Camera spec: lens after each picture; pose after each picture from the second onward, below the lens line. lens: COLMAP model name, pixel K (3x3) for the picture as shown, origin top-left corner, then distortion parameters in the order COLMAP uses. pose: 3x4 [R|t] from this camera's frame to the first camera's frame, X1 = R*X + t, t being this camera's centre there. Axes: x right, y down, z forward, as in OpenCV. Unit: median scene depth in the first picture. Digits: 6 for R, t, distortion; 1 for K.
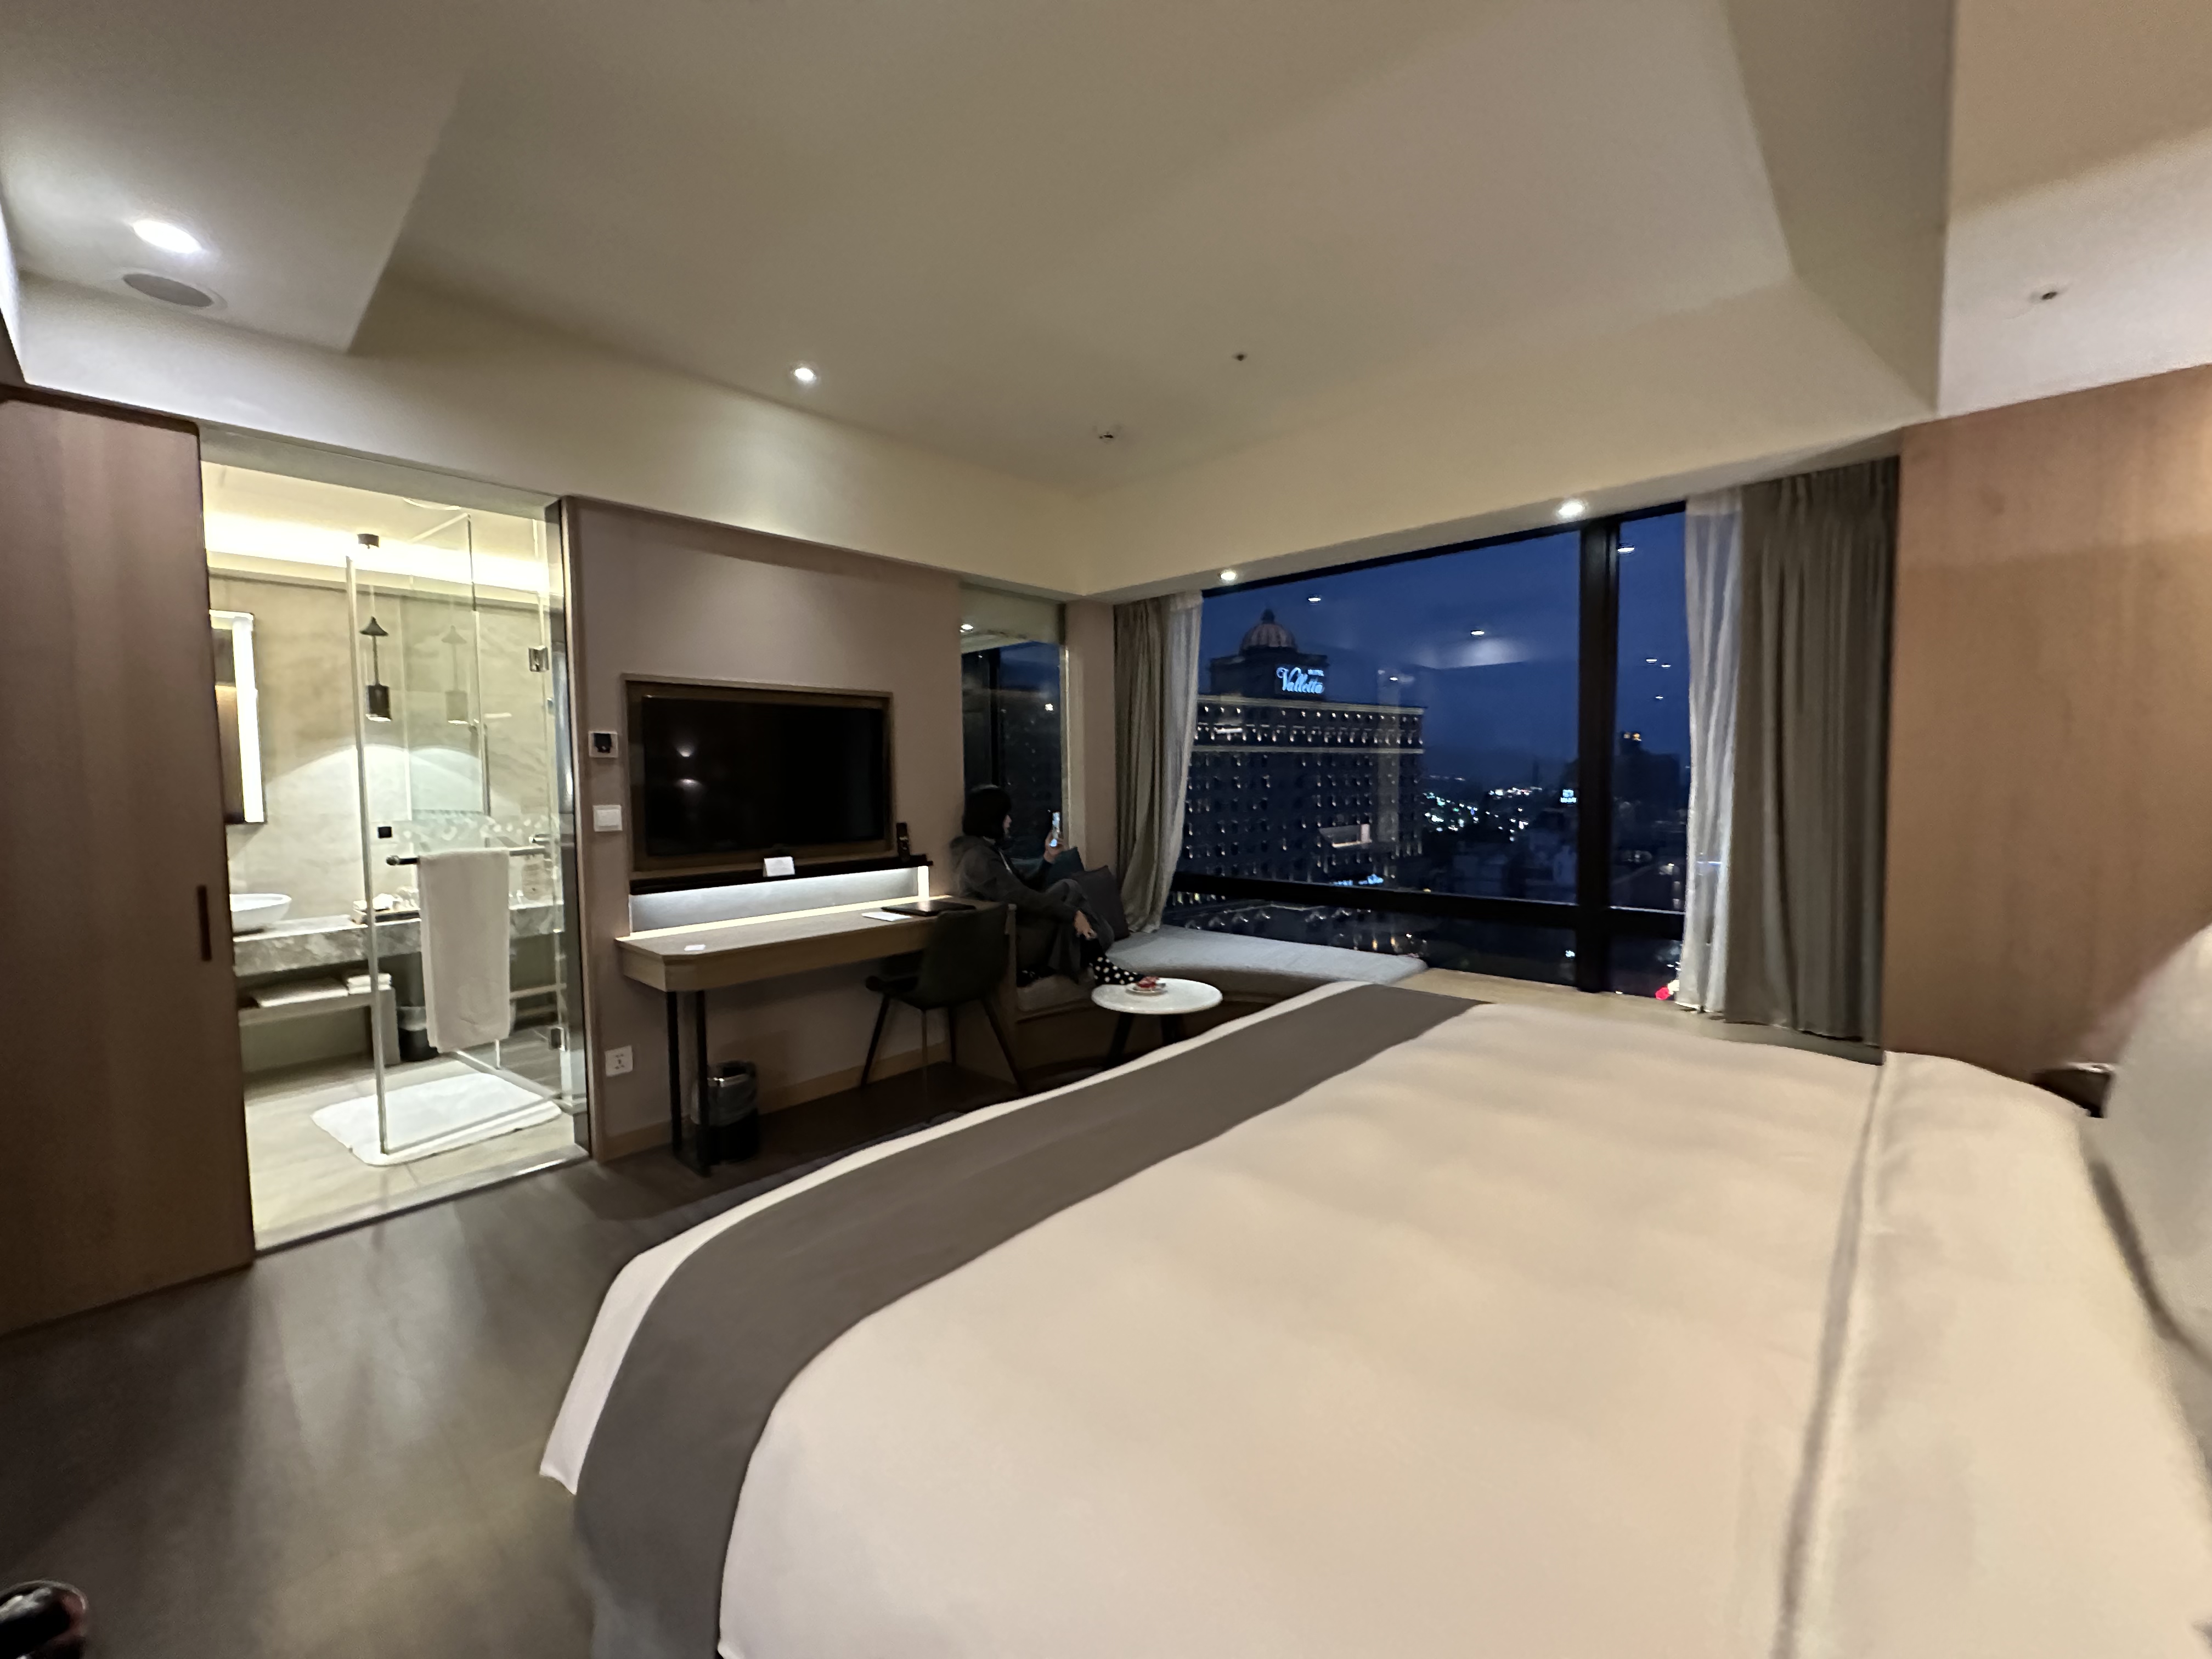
lens RADIAL K [[890.3, 0, 1113.2], [0, 890.3, 830.1], [0, 0, 1]] dist [-0.000368, 0.000227]
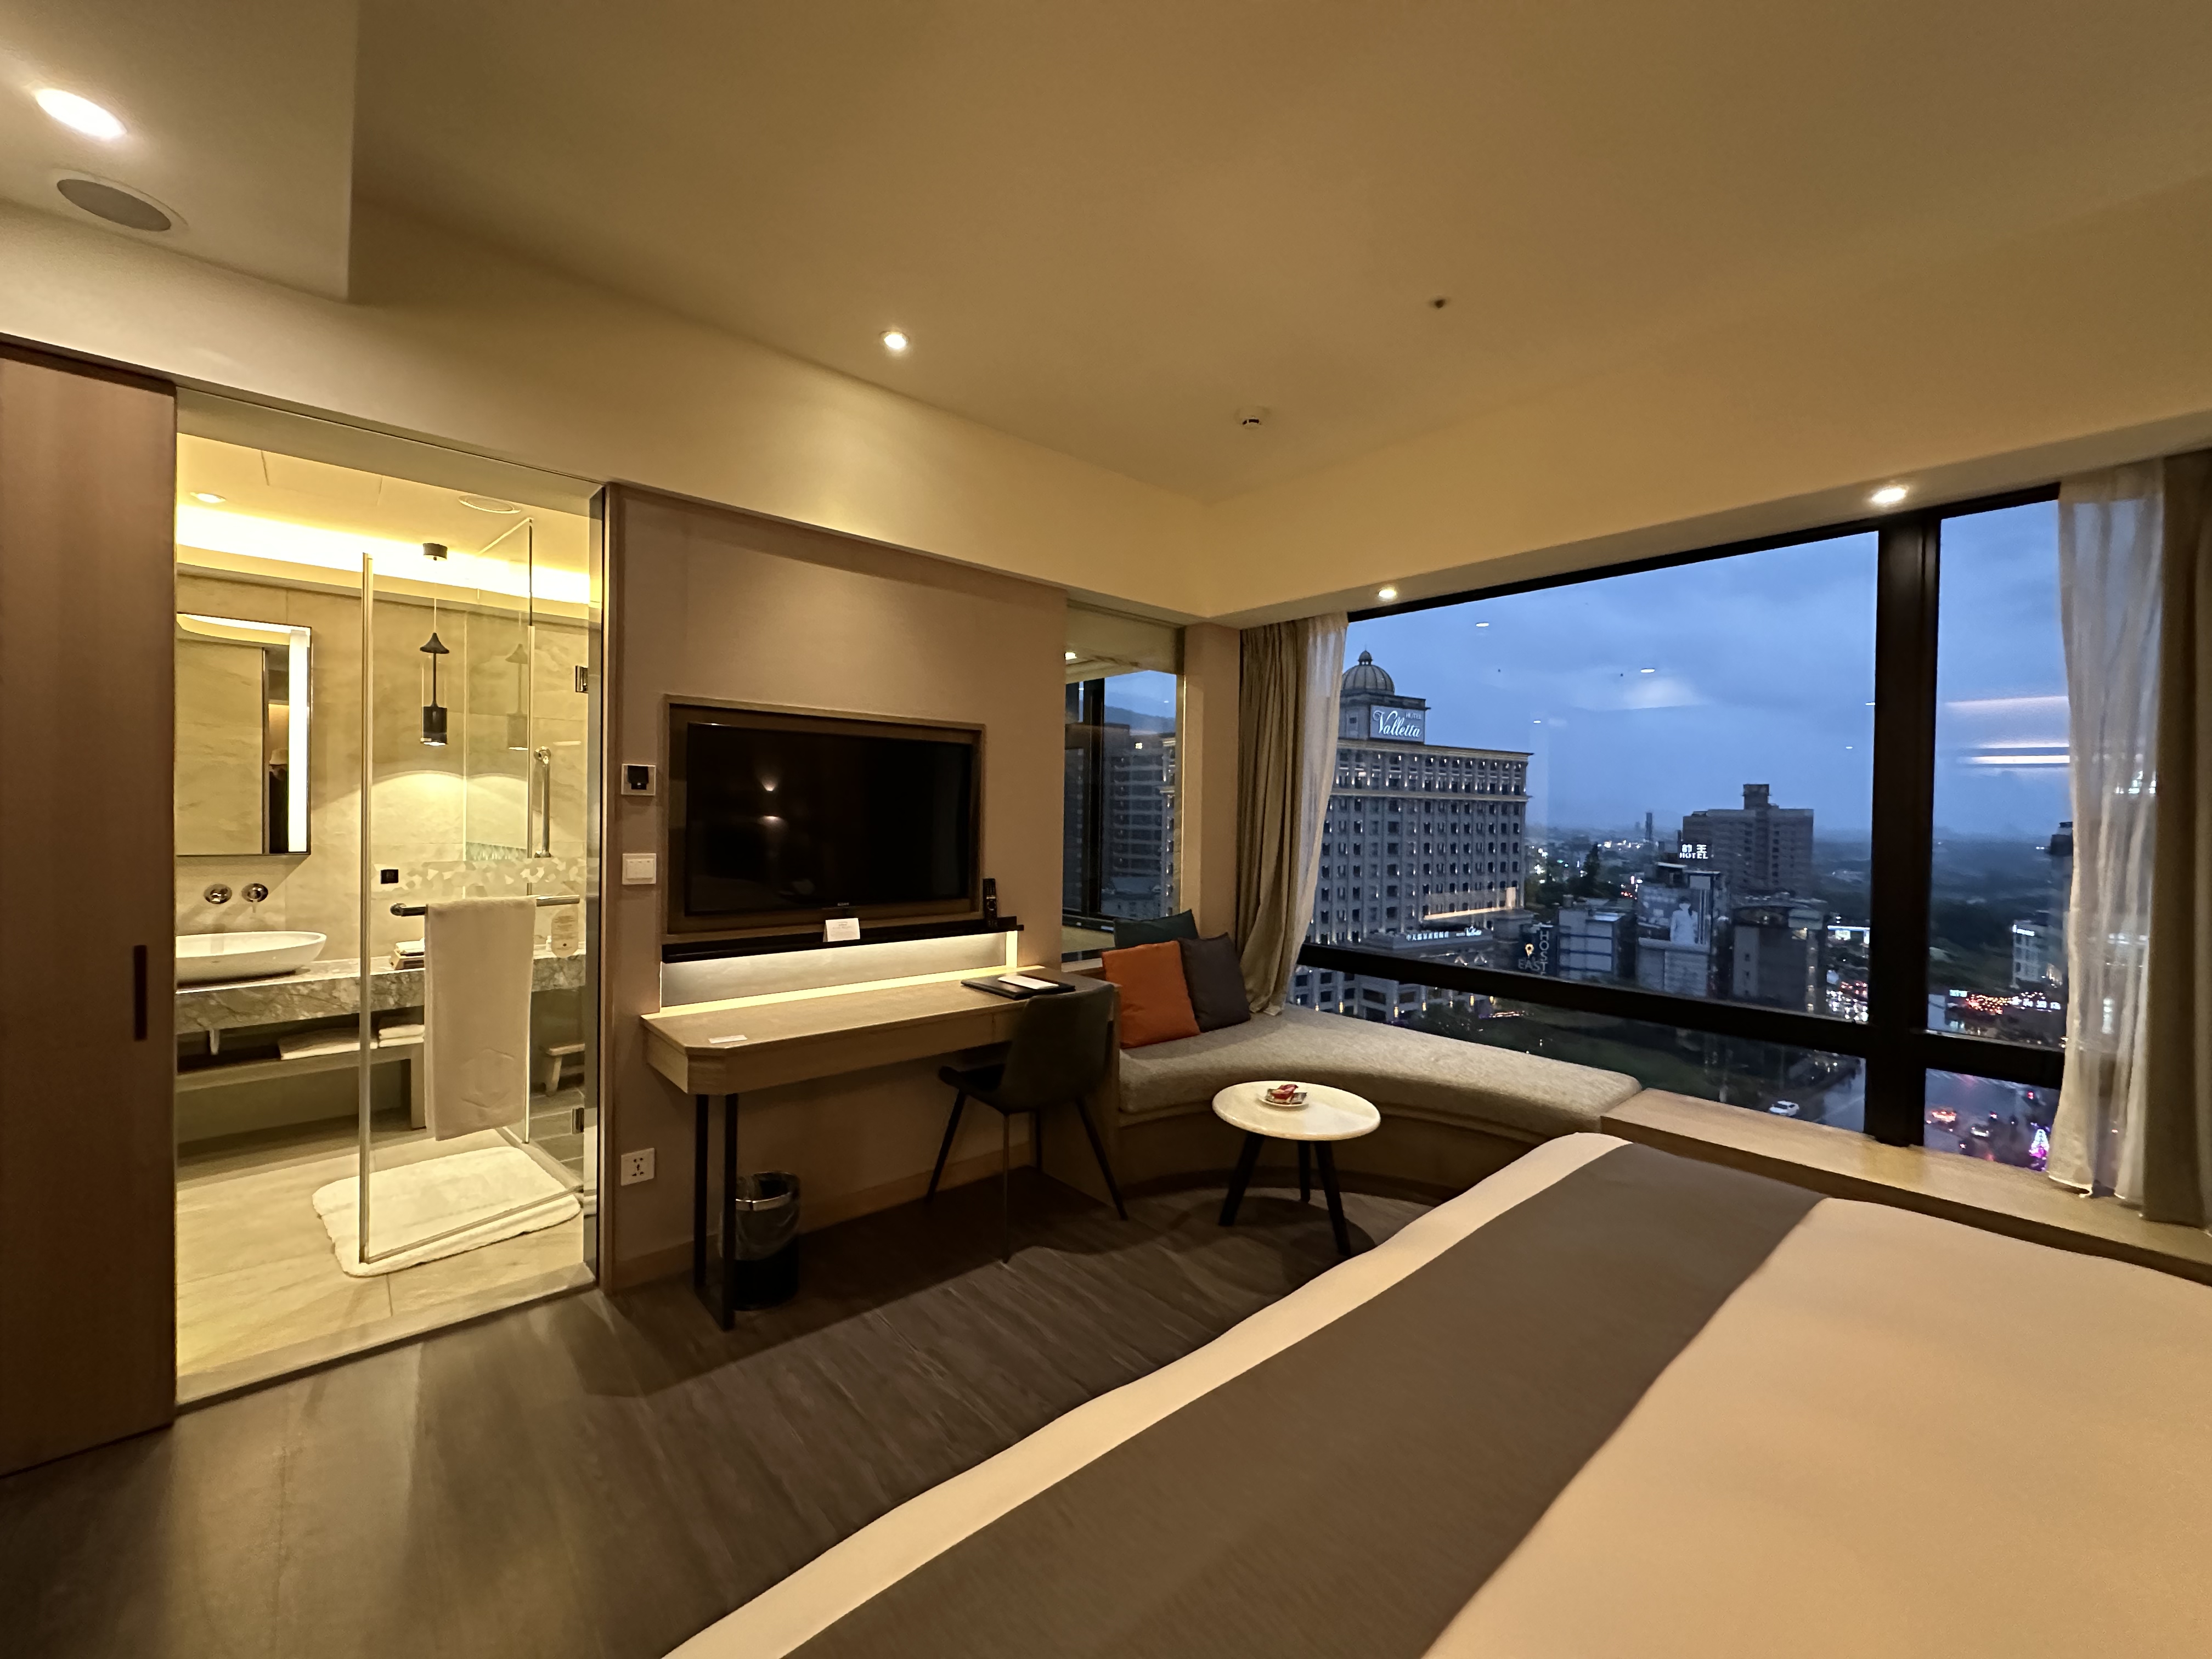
lens RADIAL K [[890.3, 0, 1109.8], [0, 890.3, 833.3], [0, 0, 1]] dist [-0.000368, 0.000227]
pose [[0.994606, 0.030586, -0.099116, -0.047335], [-0.034453, 0.998701, -0.037534, -0.026507], [0.097839, 0.040746, 0.994368, 0.194727]]
